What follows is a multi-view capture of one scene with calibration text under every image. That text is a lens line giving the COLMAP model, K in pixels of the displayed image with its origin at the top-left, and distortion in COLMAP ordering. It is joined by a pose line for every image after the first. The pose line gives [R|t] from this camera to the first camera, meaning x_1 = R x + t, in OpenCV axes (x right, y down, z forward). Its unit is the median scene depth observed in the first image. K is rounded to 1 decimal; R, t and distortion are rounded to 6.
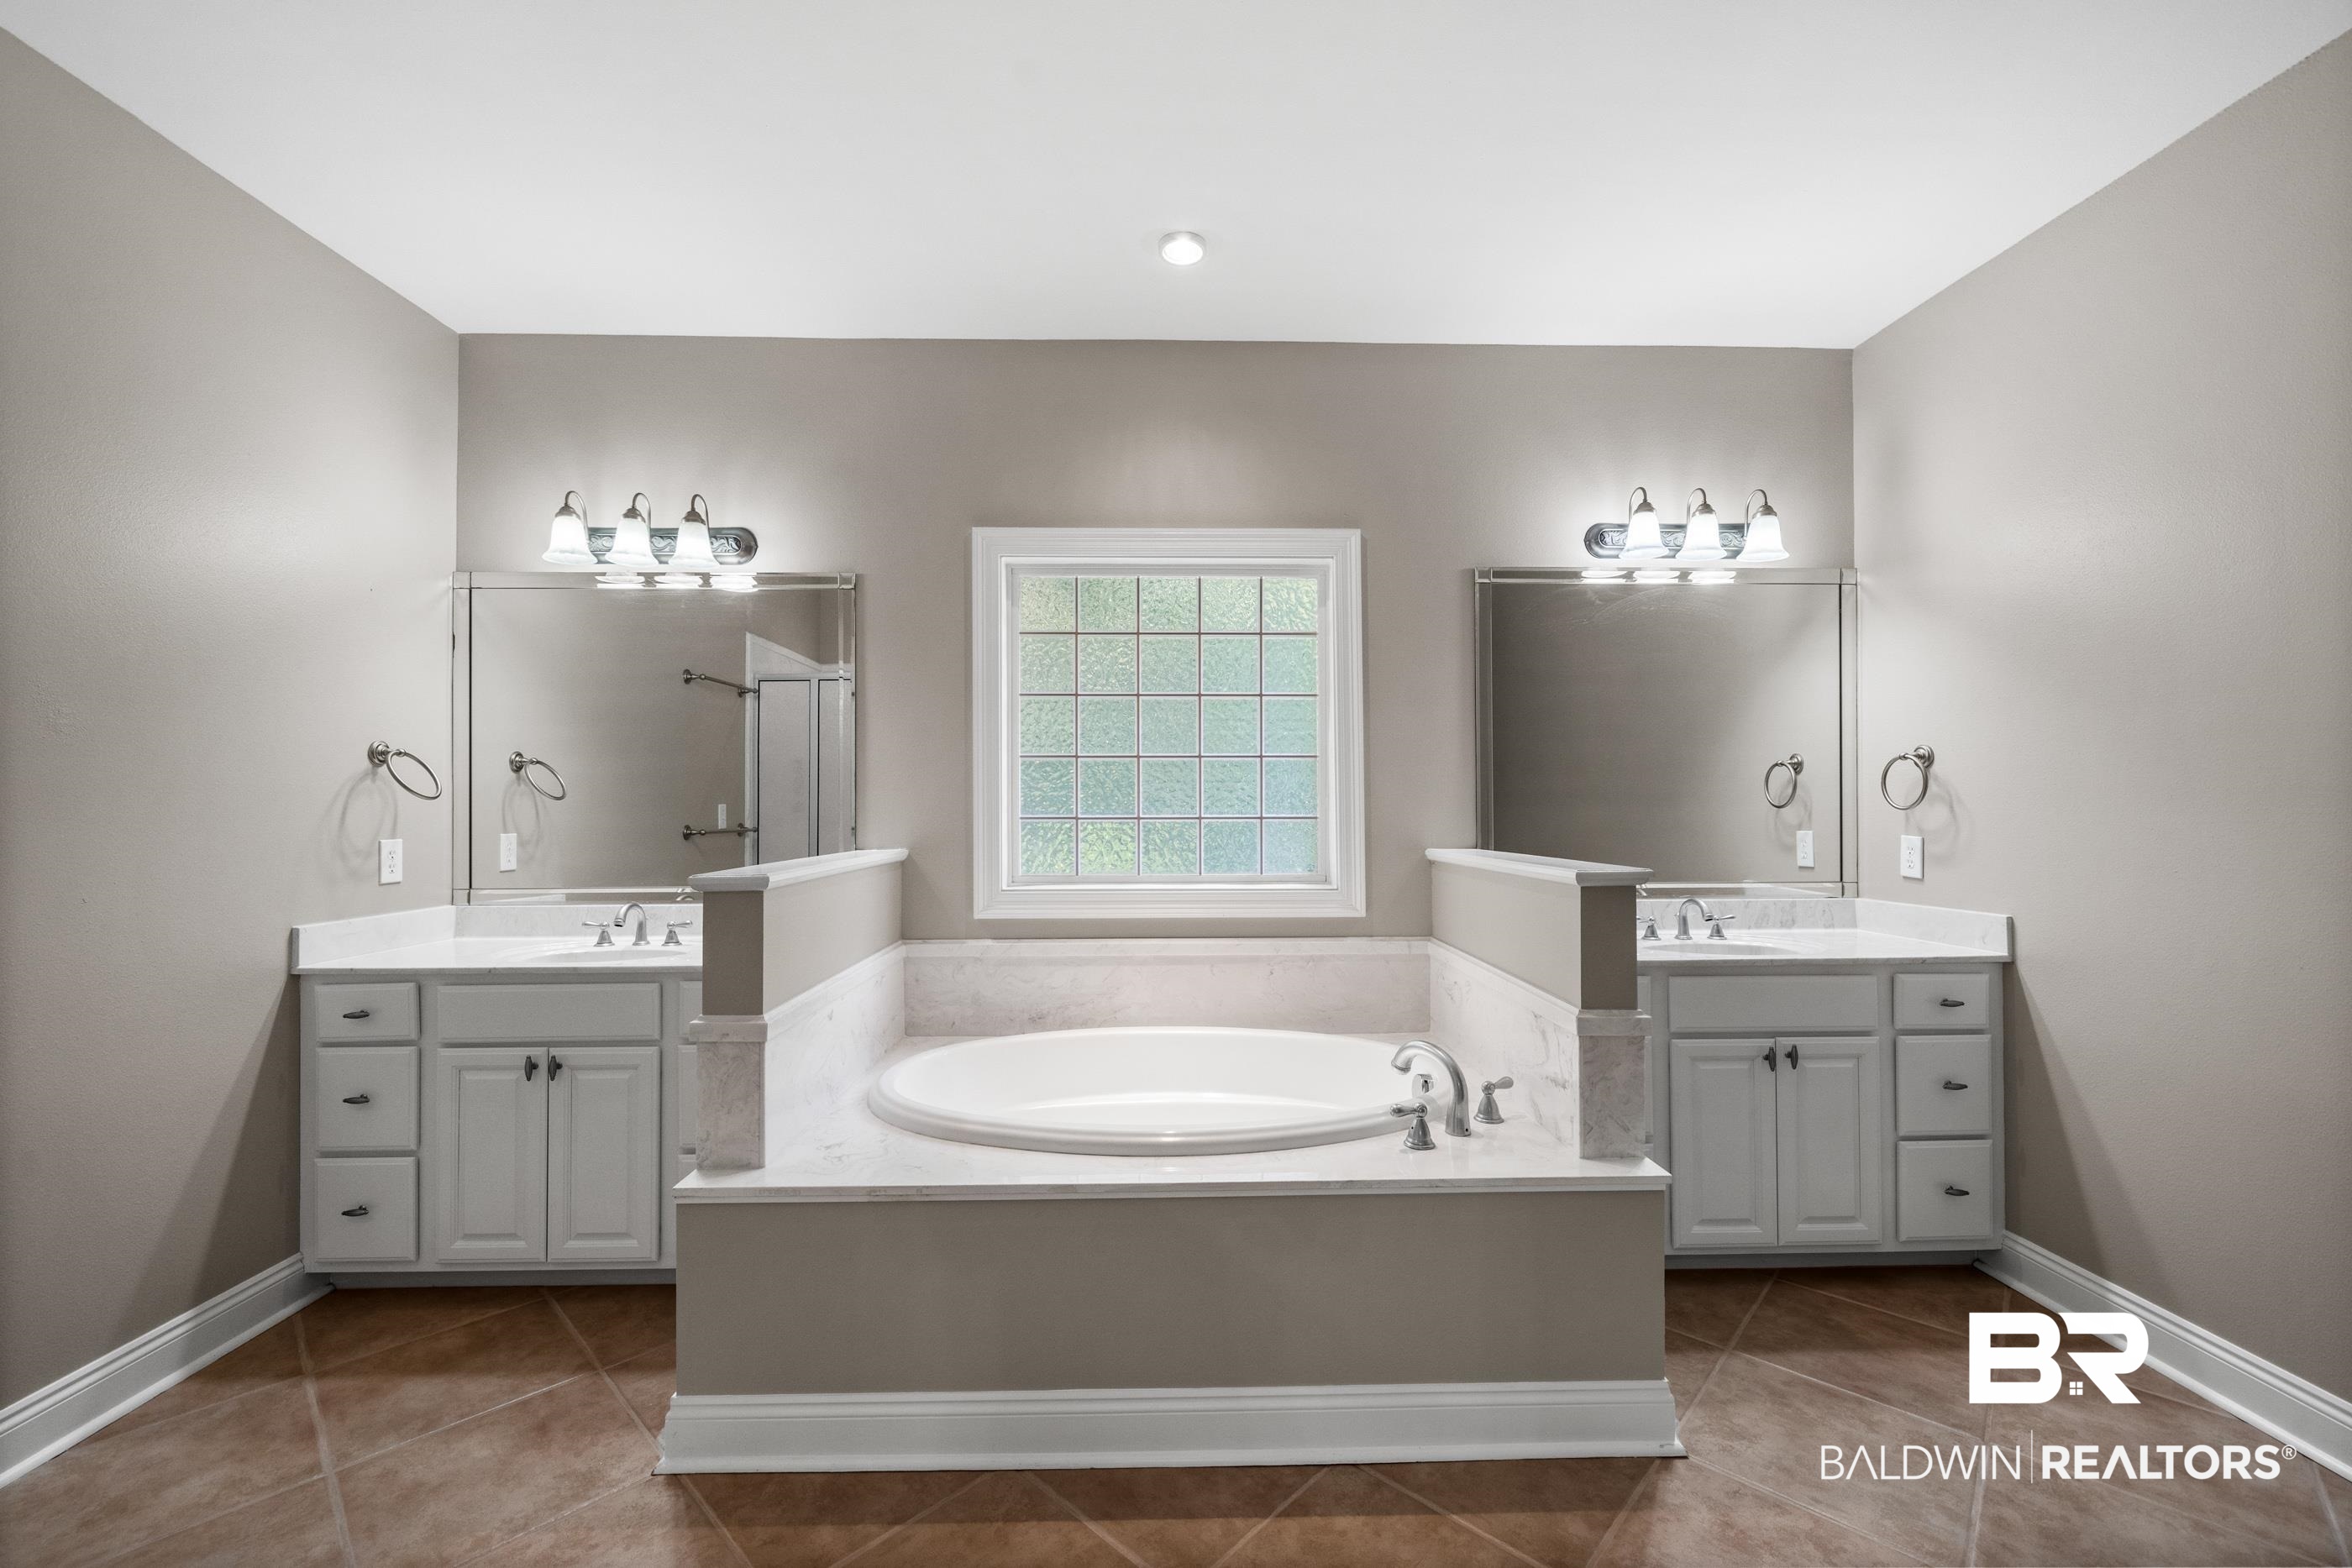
lens RADIAL K [[976.4, 0, 1177.4], [0, 976.4, 795.0], [0, 0, 1]] dist [0.000166, 0.000139]
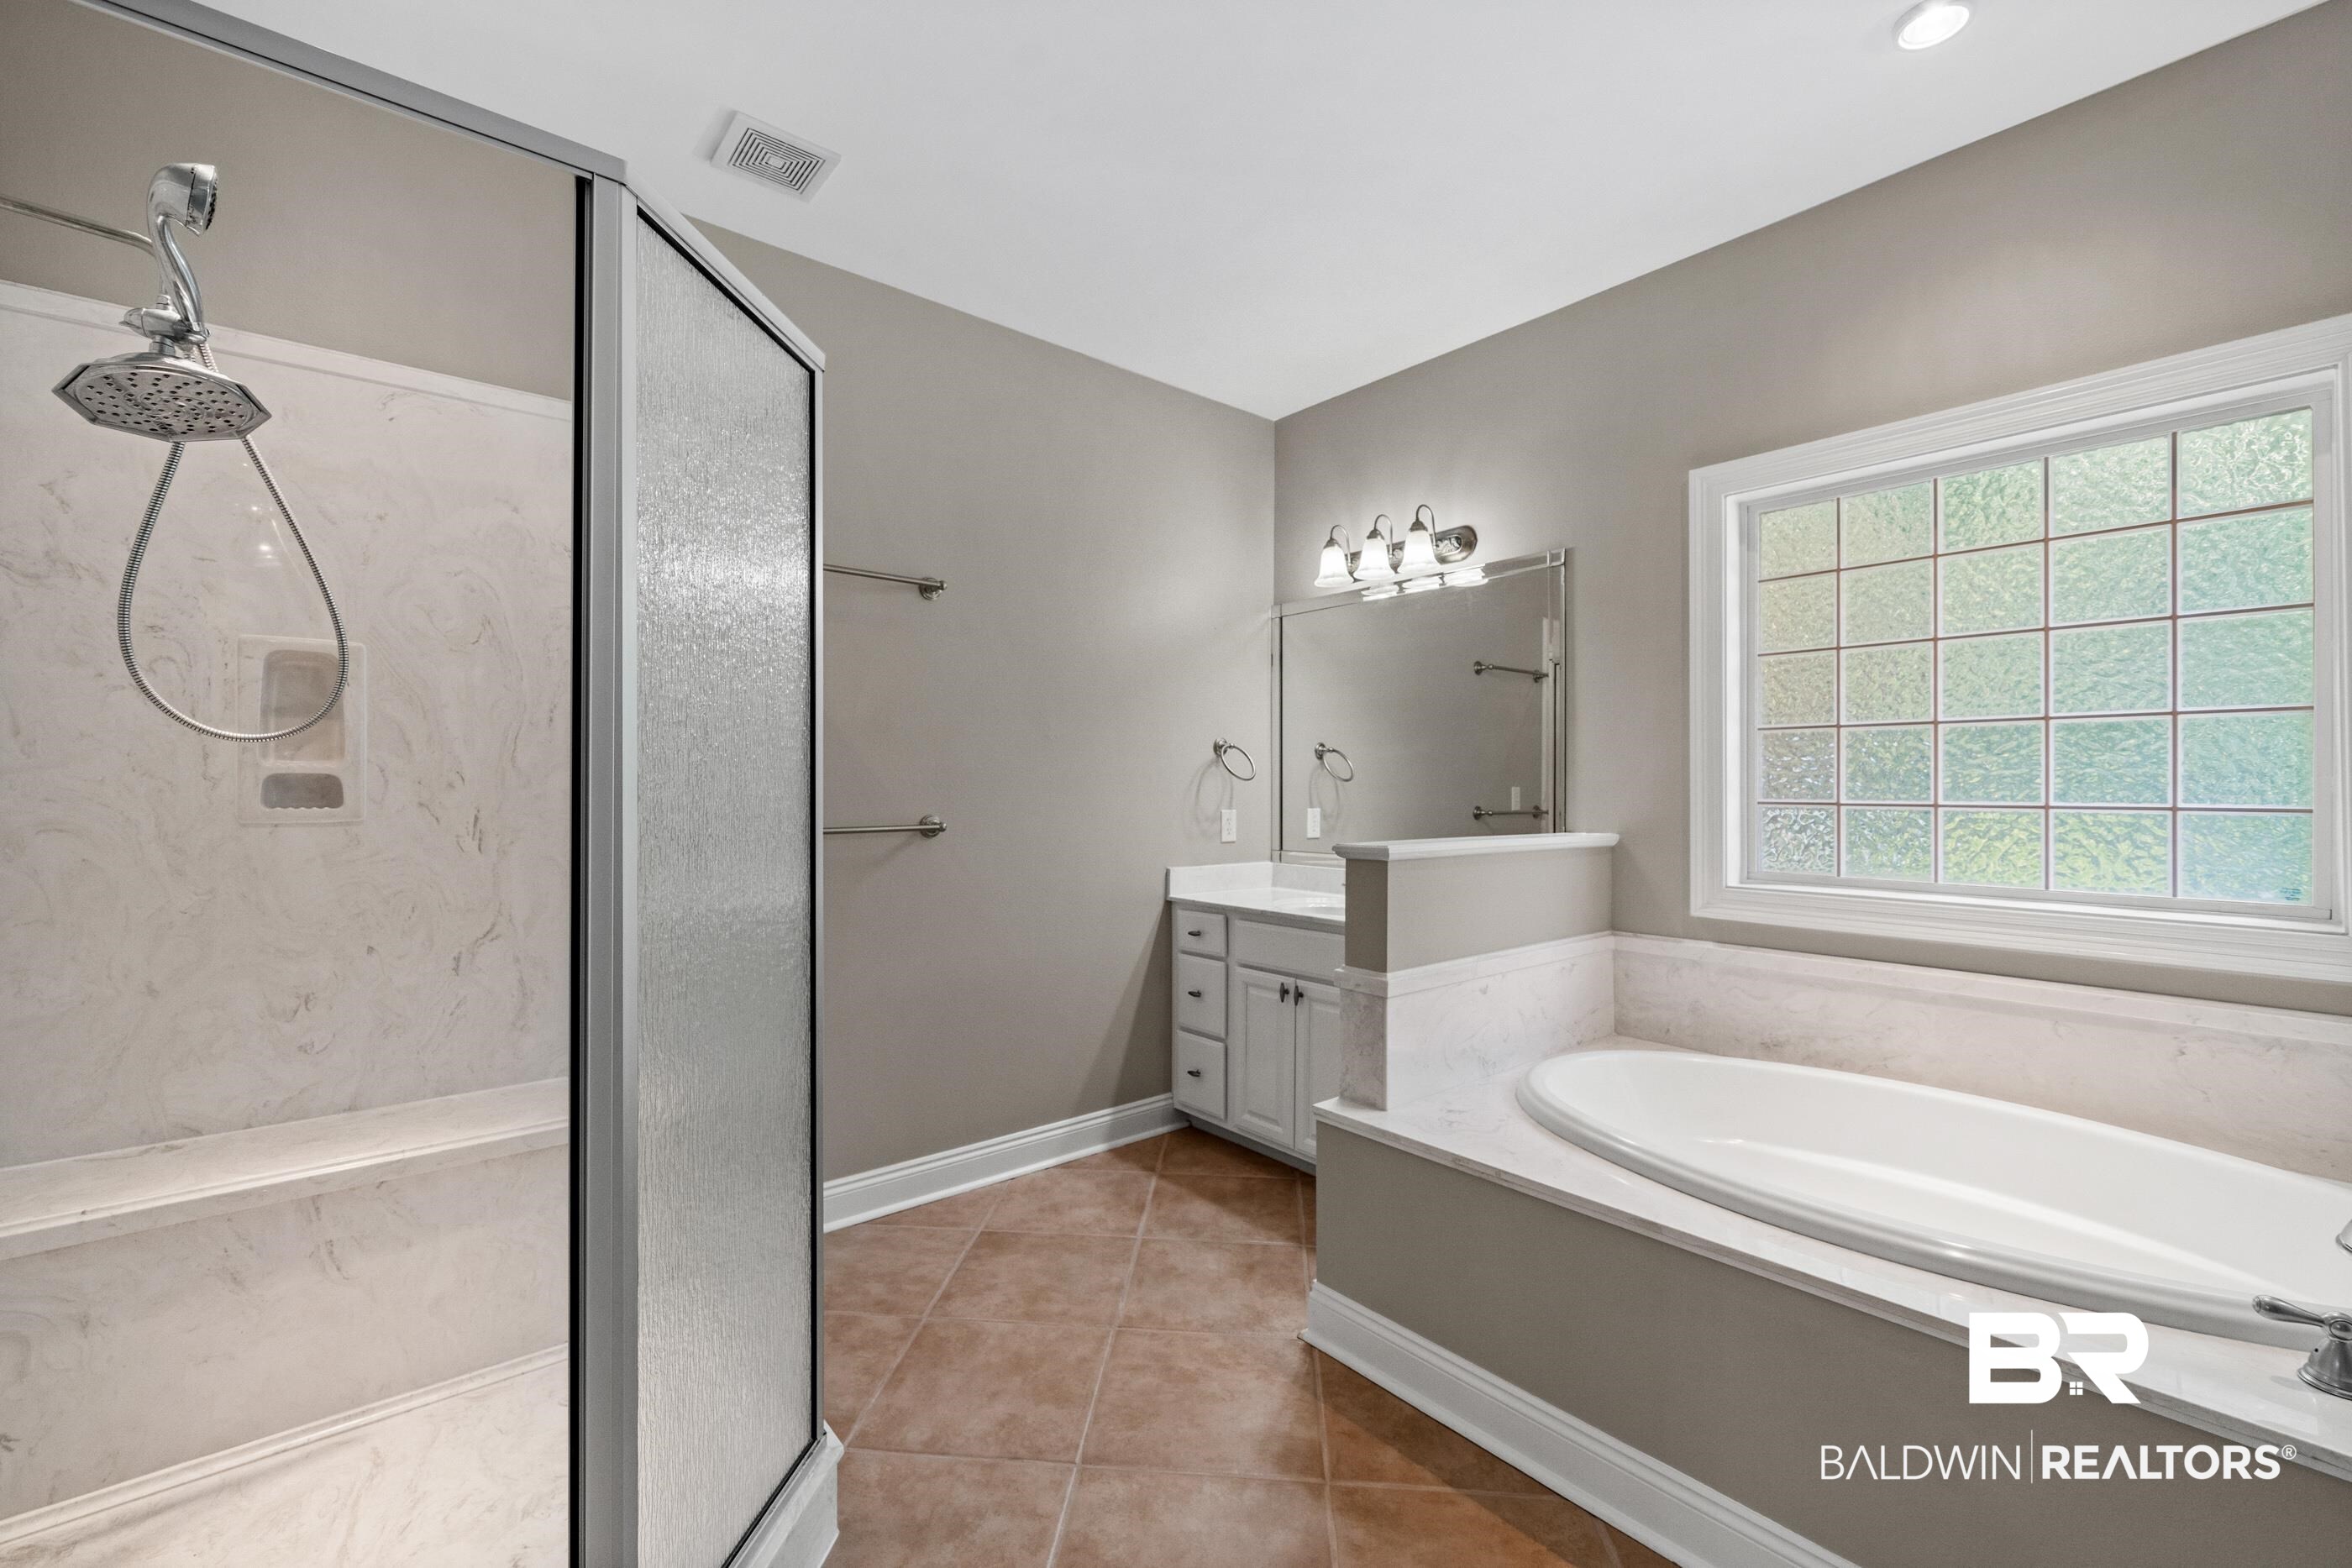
lens RADIAL K [[973.5, 0, 1127.2], [0, 973.5, 783.4], [0, 0, 1]] dist [-0.000609, -0.000017]
pose [[0.601032, 0.001701, -0.799223, 0.211207], [0.000518, 0.999997, 0.002518, 0.005389], [0.799225, -0.001927, 0.601029, 0.077334]]
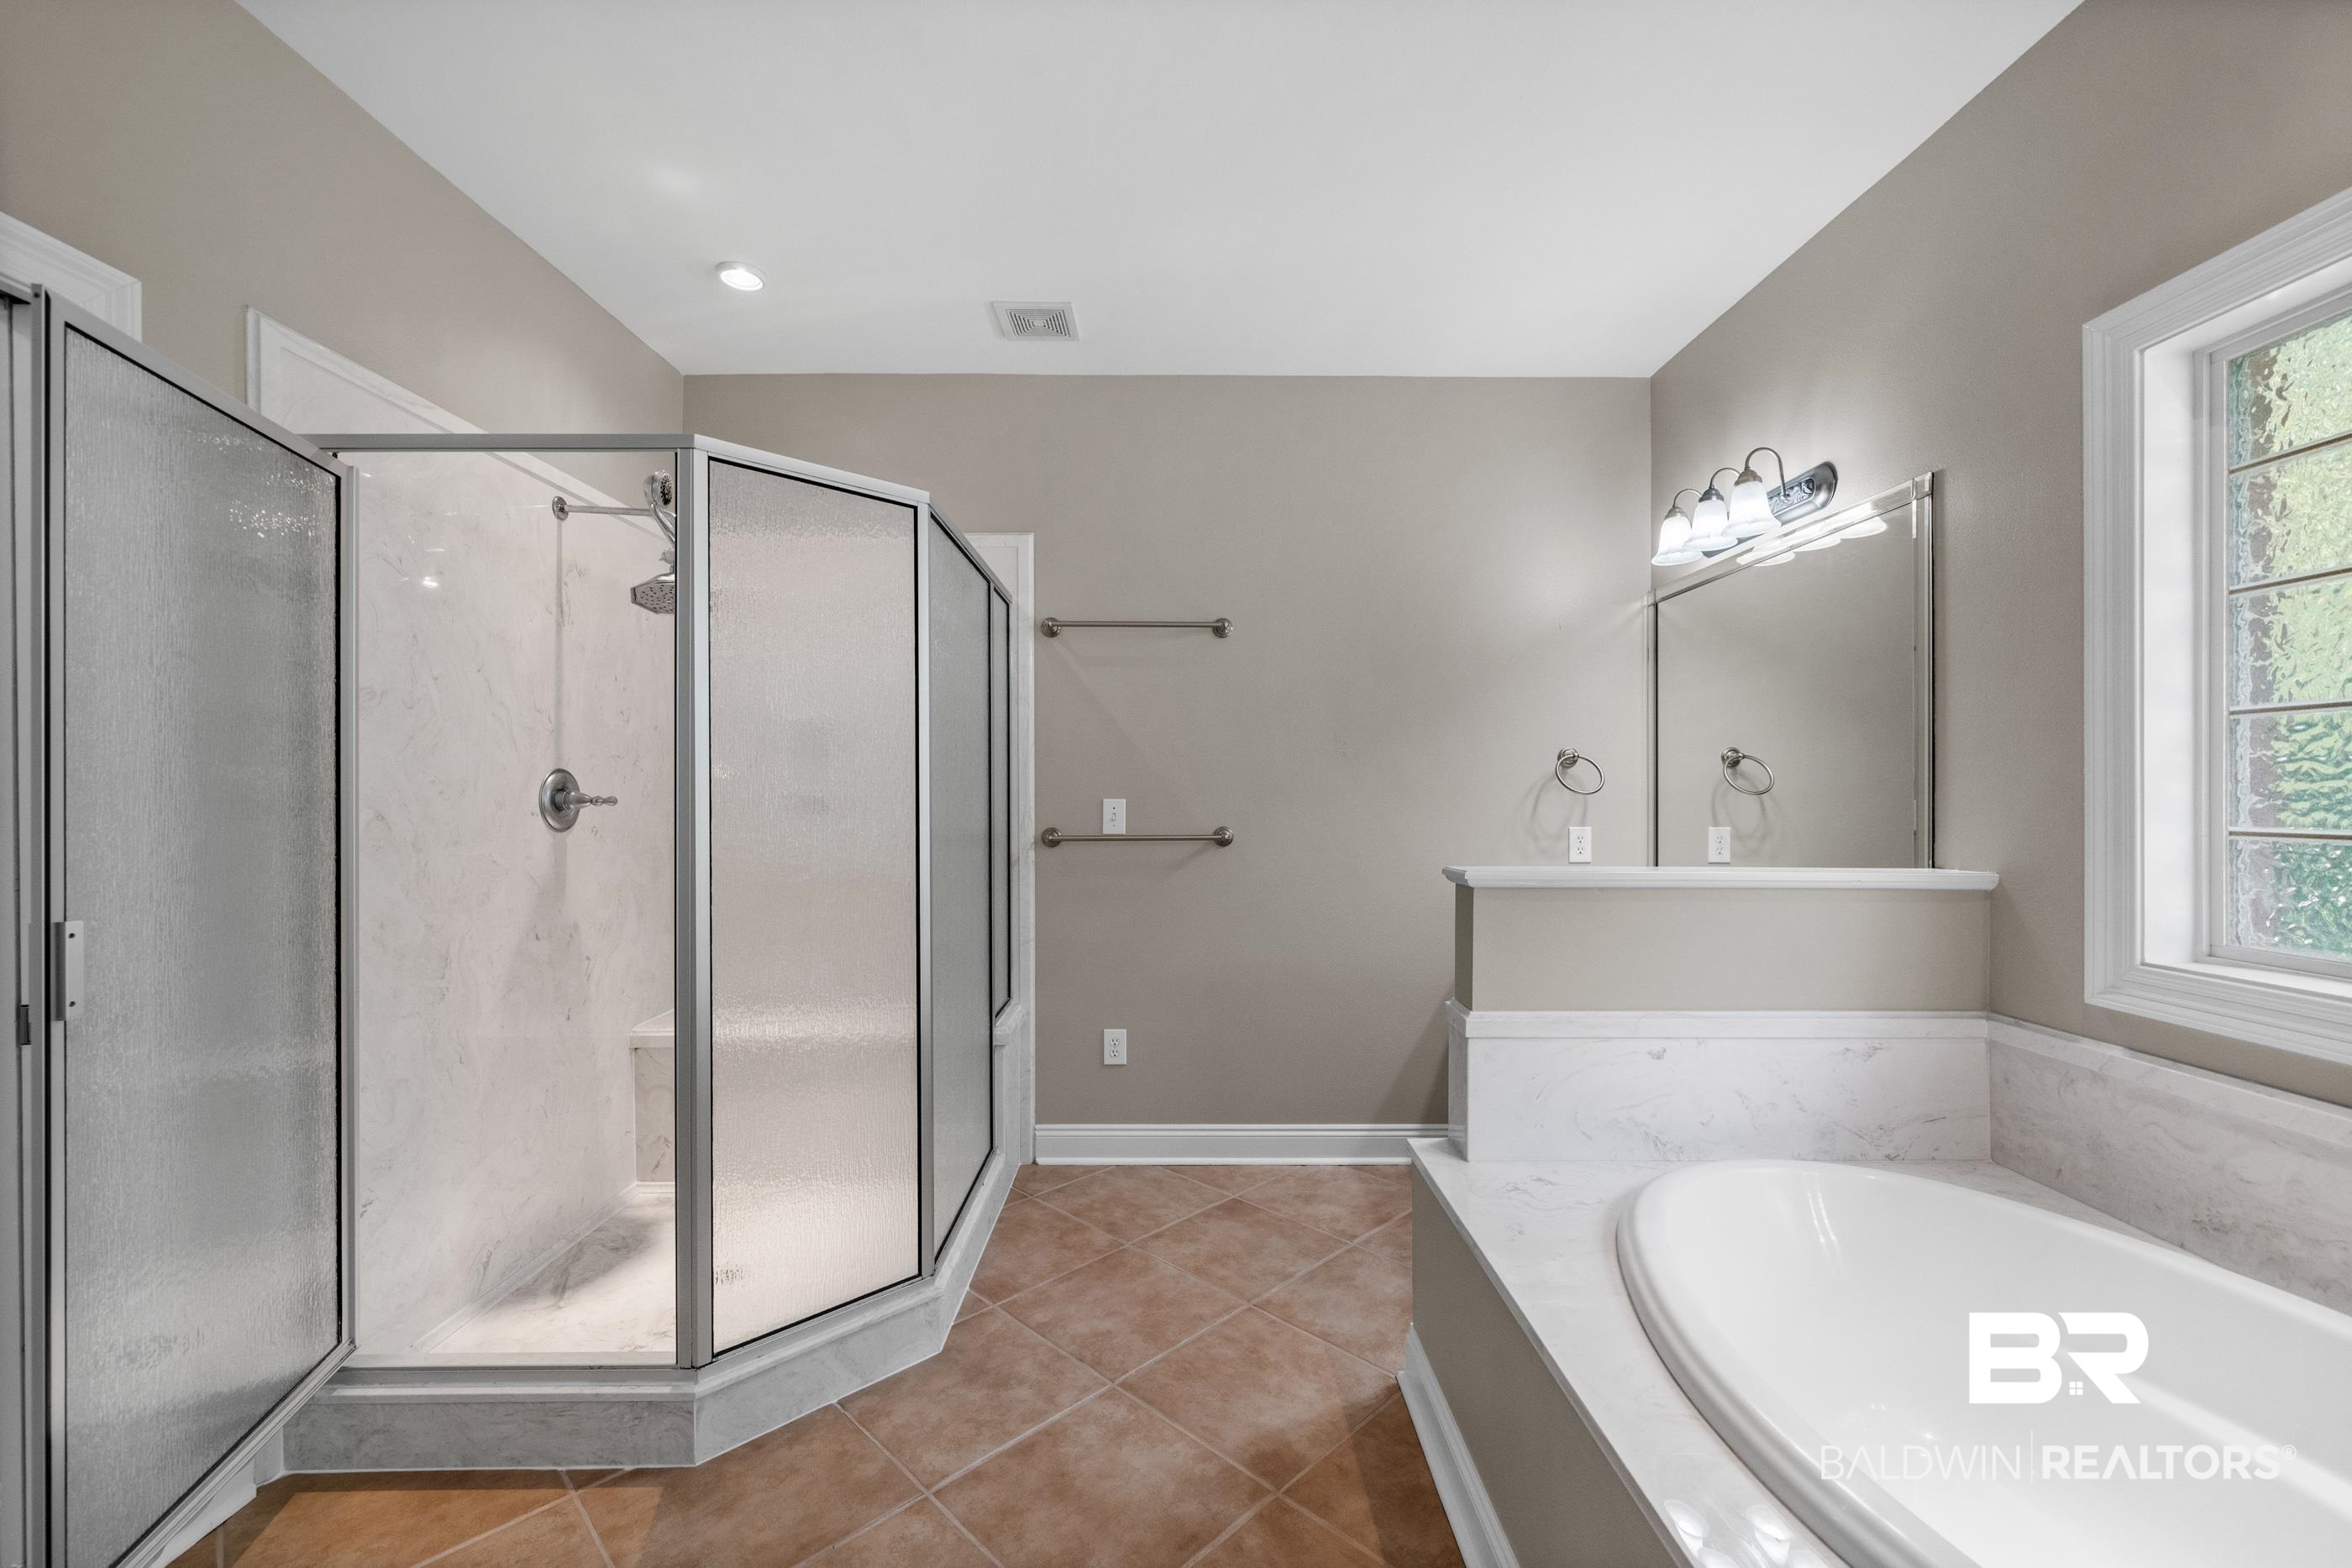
lens RADIAL K [[920.7, 0, 1121.5], [0, 920.7, 794.9], [0, 0, 1]] dist [-0.000645, -0.000057]
pose [[-0.042583, 0.002898, -0.999089, 0.405885], [0.005866, 0.999979, 0.002650, -0.001483], [0.999076, -0.005748, -0.042599, 0.514294]]
